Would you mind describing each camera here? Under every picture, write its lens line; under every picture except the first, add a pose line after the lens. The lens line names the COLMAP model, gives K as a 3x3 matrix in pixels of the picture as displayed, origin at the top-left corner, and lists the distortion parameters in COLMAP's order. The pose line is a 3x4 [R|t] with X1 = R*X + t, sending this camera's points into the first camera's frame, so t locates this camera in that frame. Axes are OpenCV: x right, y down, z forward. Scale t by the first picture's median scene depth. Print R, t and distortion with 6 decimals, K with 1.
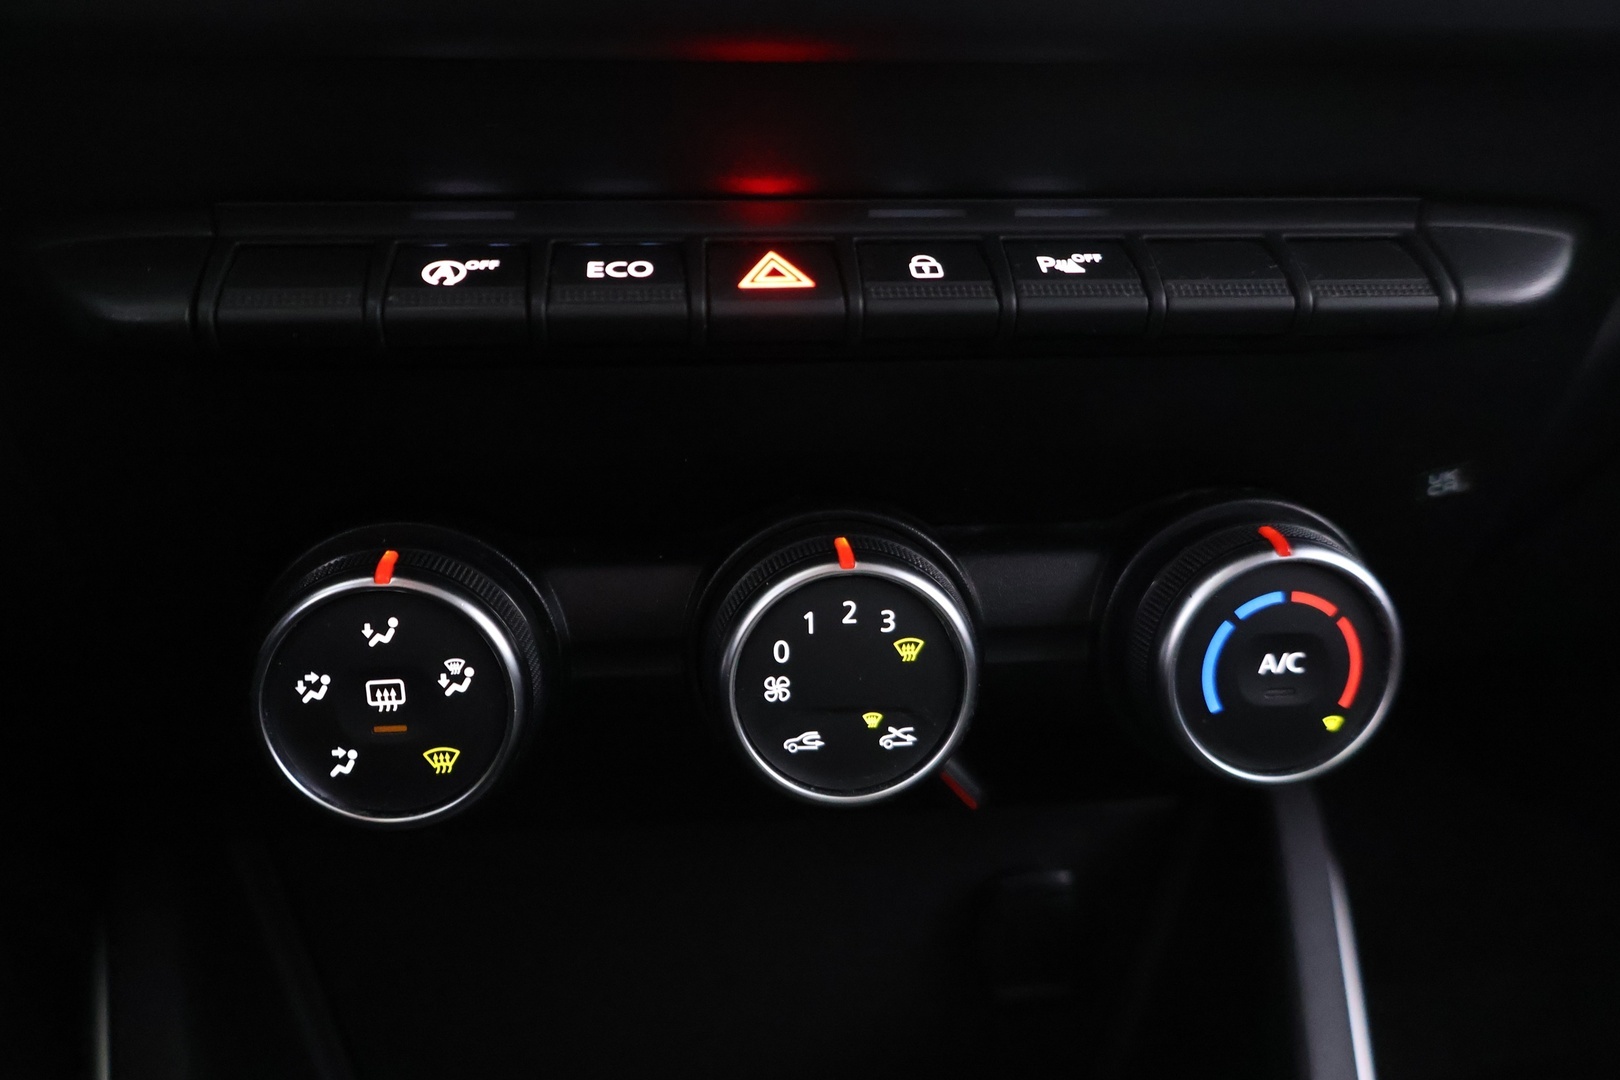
lens RADIAL K [[1347.7, 0, 815.5], [0, 1347.7, 541.2], [0, 0, 1]] dist [-0.026957, 0.022086]
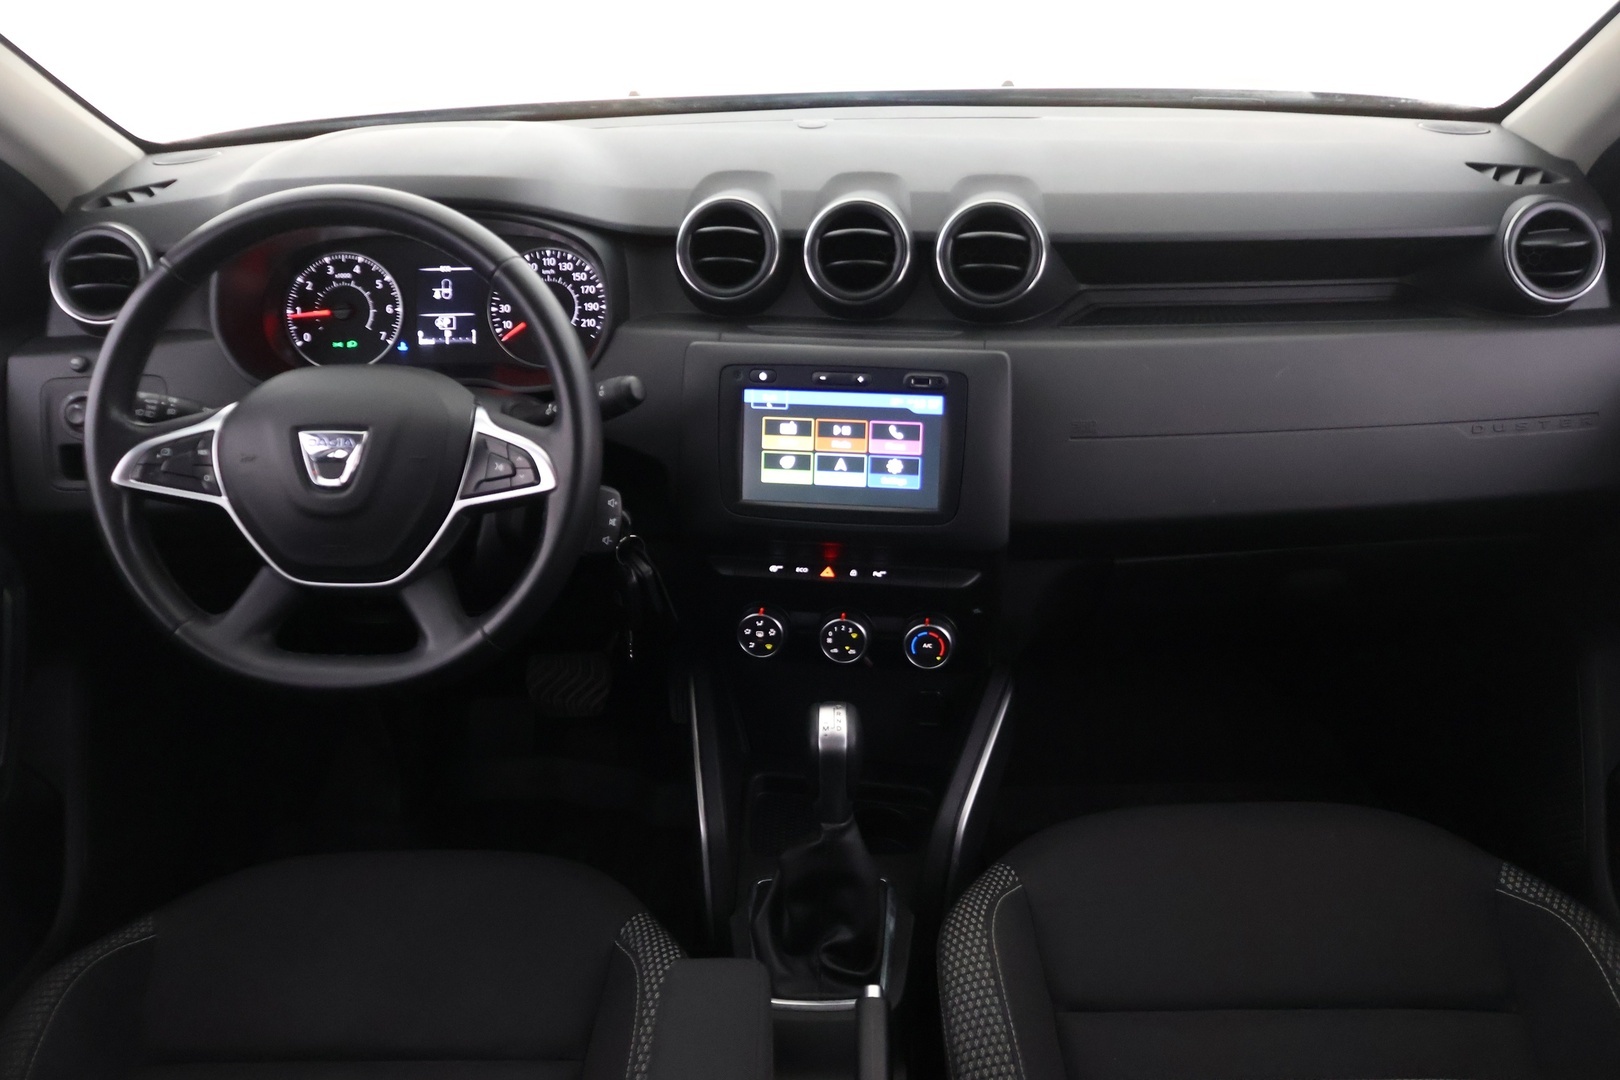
lens RADIAL K [[1347.7, 0, 836.7], [0, 1347.7, 535.3], [0, 0, 1]] dist [-0.026957, 0.022086]
pose [[0.966708, 0.091579, -0.238934, 1.249161], [-0.066922, 0.991747, 0.109359, -0.898737], [0.246977, -0.089728, 0.964858, -4.155042]]
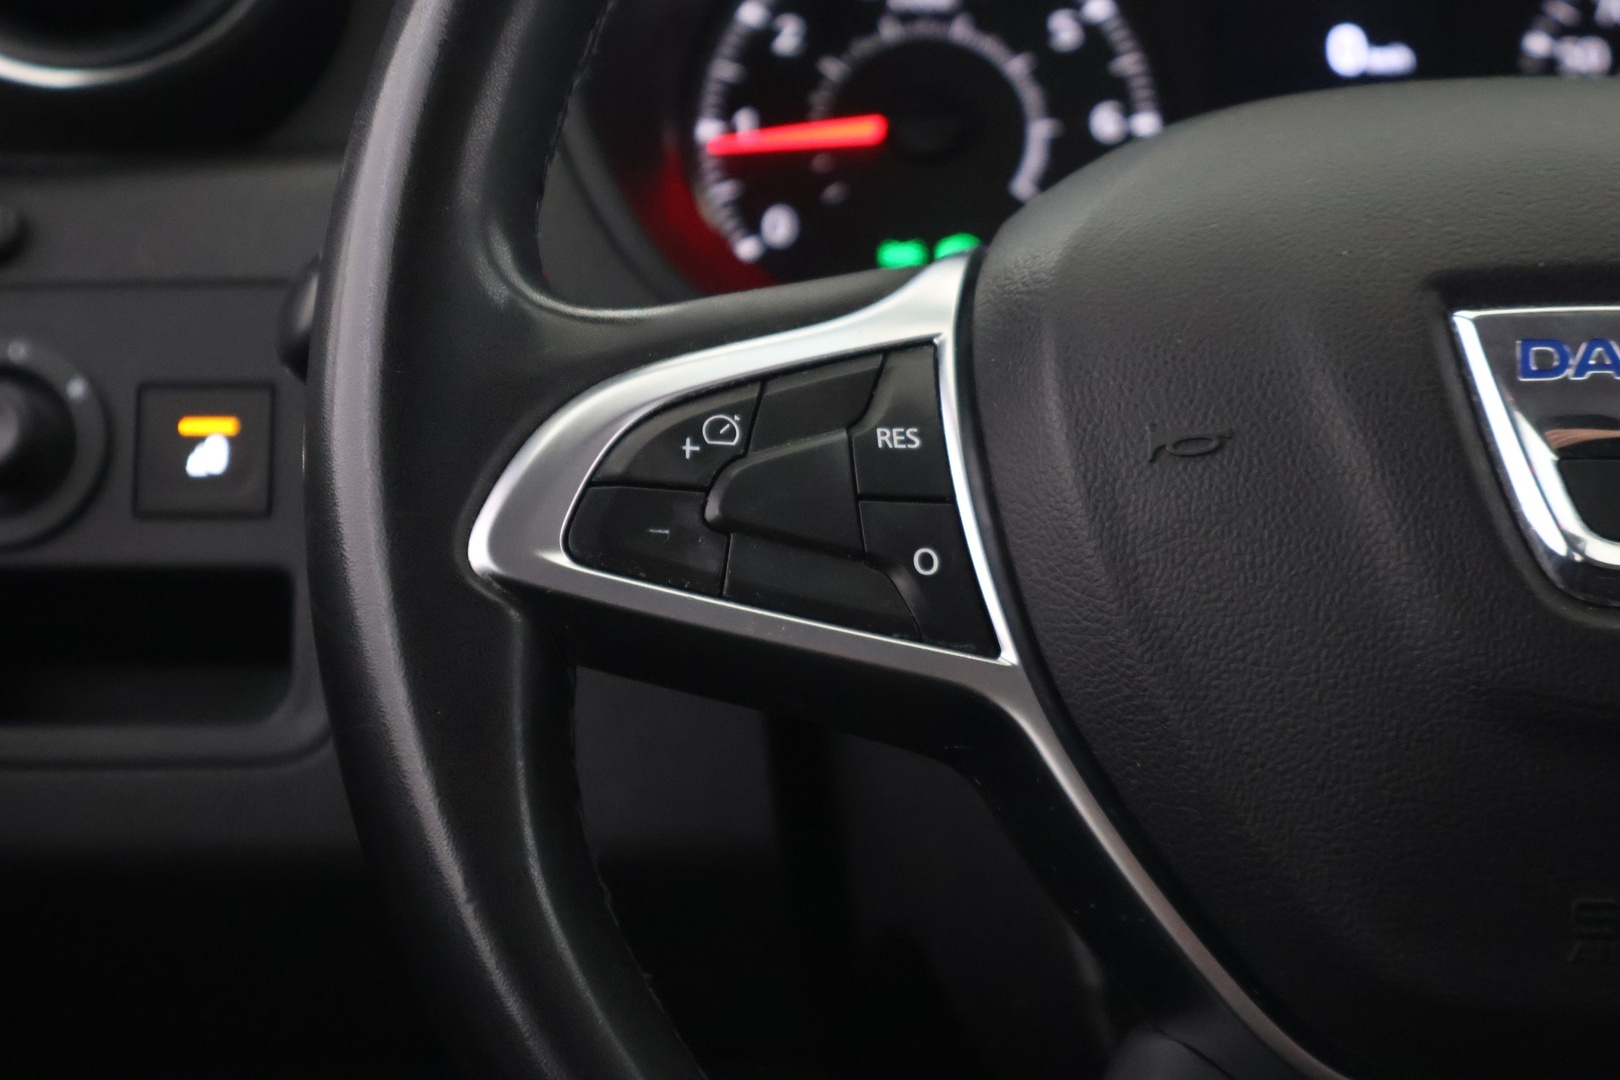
lens RADIAL K [[3250.4, 0, 819.3], [0, 3250.4, 537.8], [0, 0, 1]] dist [0.055782, 0.000000]
pose [[0.962848, 0.038290, -0.267317, -1.436844], [-0.074694, 0.989039, -0.127371, -0.173539], [0.259509, 0.142606, 0.955154, -2.362246]]
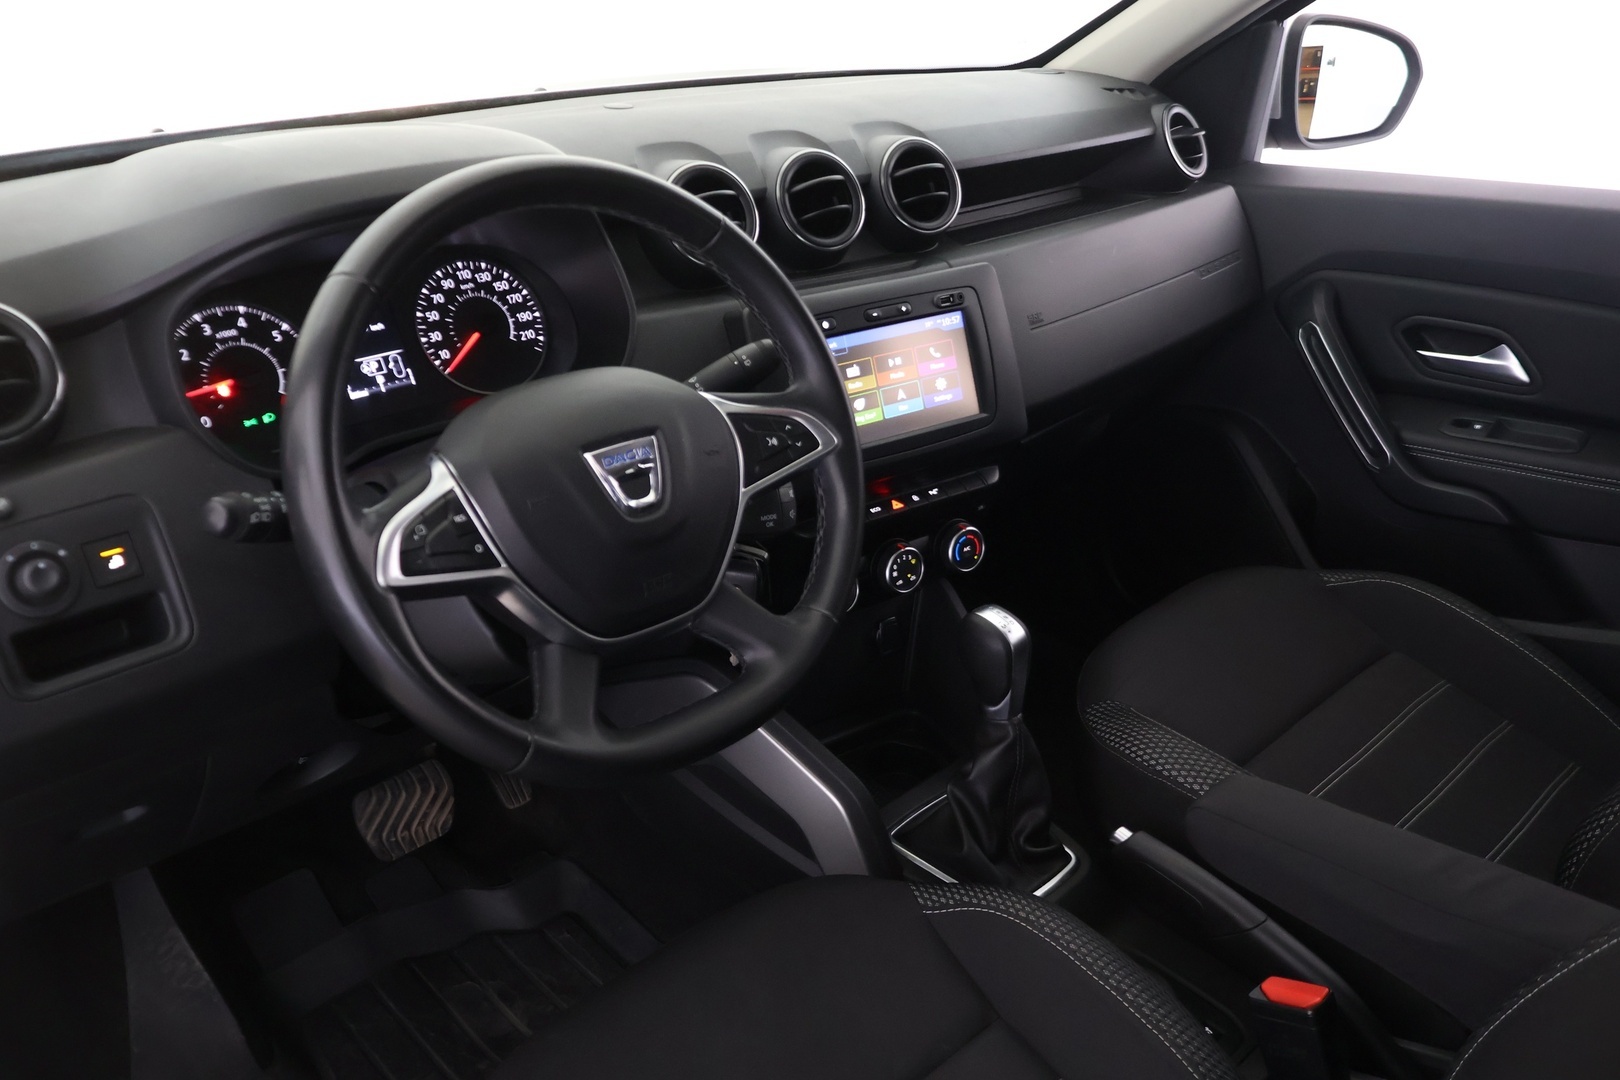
lens RADIAL K [[1347.7, 0, 820.1], [0, 1347.7, 541.0], [0, 0, 1]] dist [-0.026957, 0.022086]
pose [[0.863843, -0.218617, 0.453852, -2.778733], [0.192551, 0.975808, 0.103546, -0.654639], [-0.465509, -0.002058, 0.885041, -3.751258]]
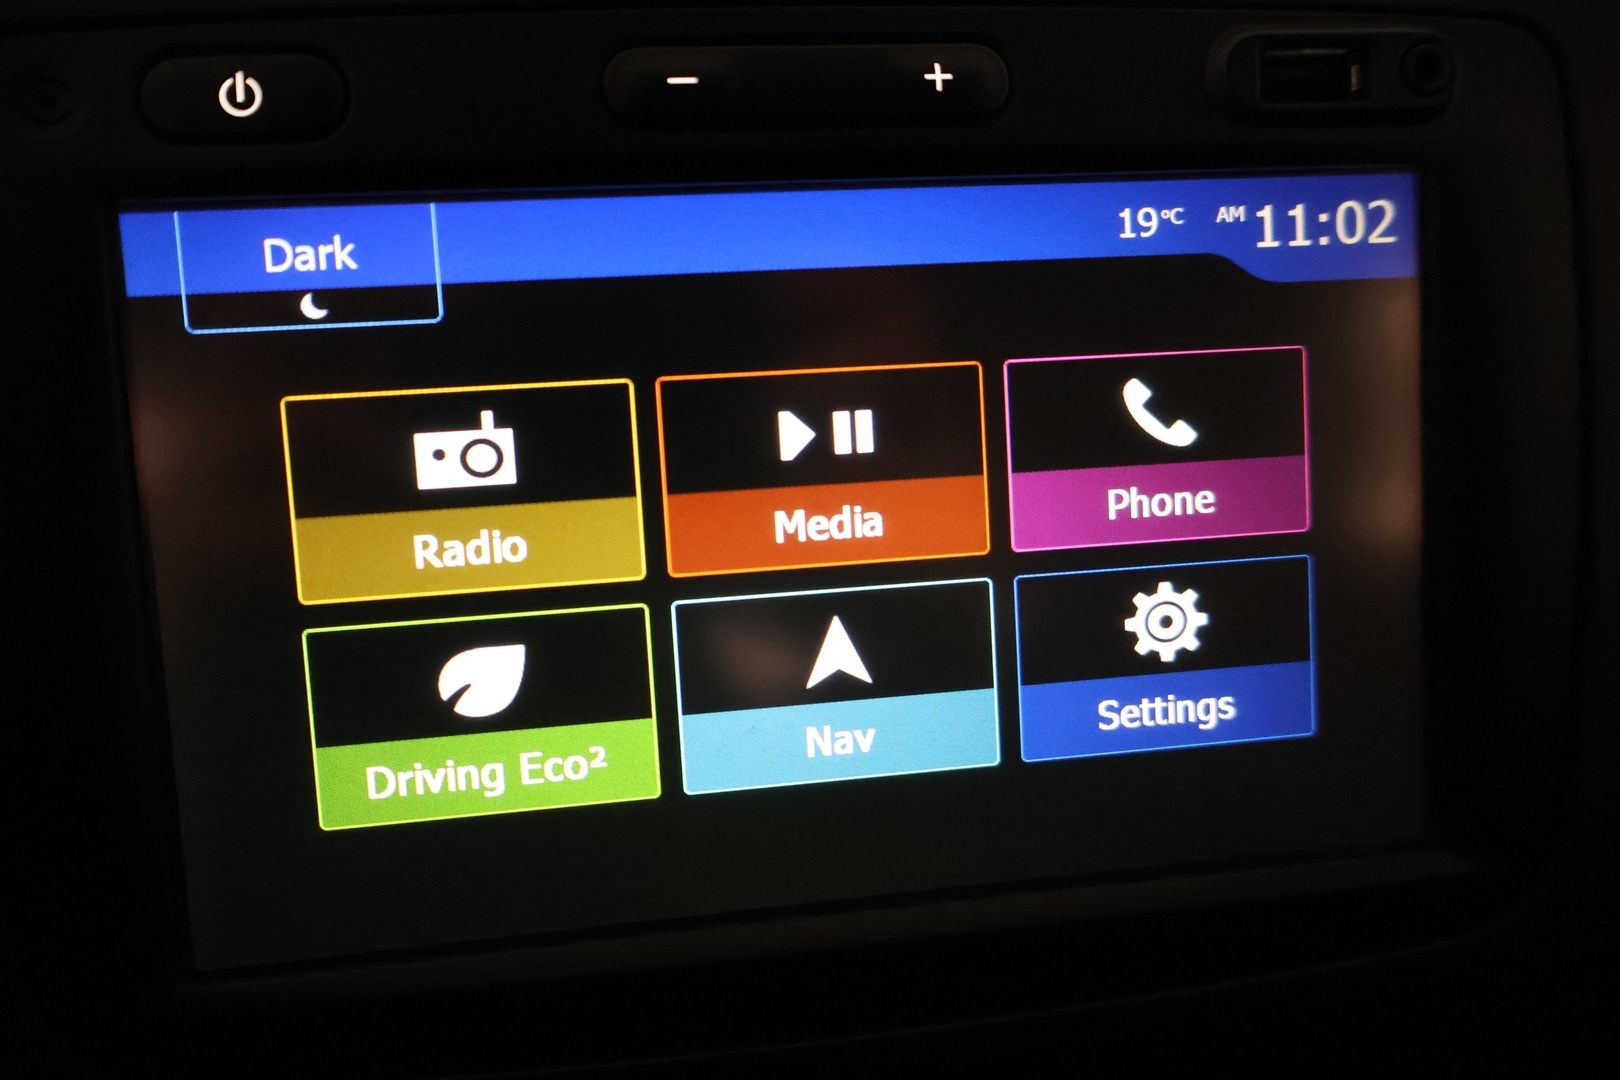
lens RADIAL K [[1371.9, 0, 807.5], [0, 1371.9, 547.5], [0, 0, 1]] dist [-0.015451, -0.000953]
pose [[0.997924, -0.029960, 0.057001, -0.038489], [0.026275, 0.997582, 0.064347, -0.722309], [-0.058791, -0.062716, 0.996298, -0.021672]]
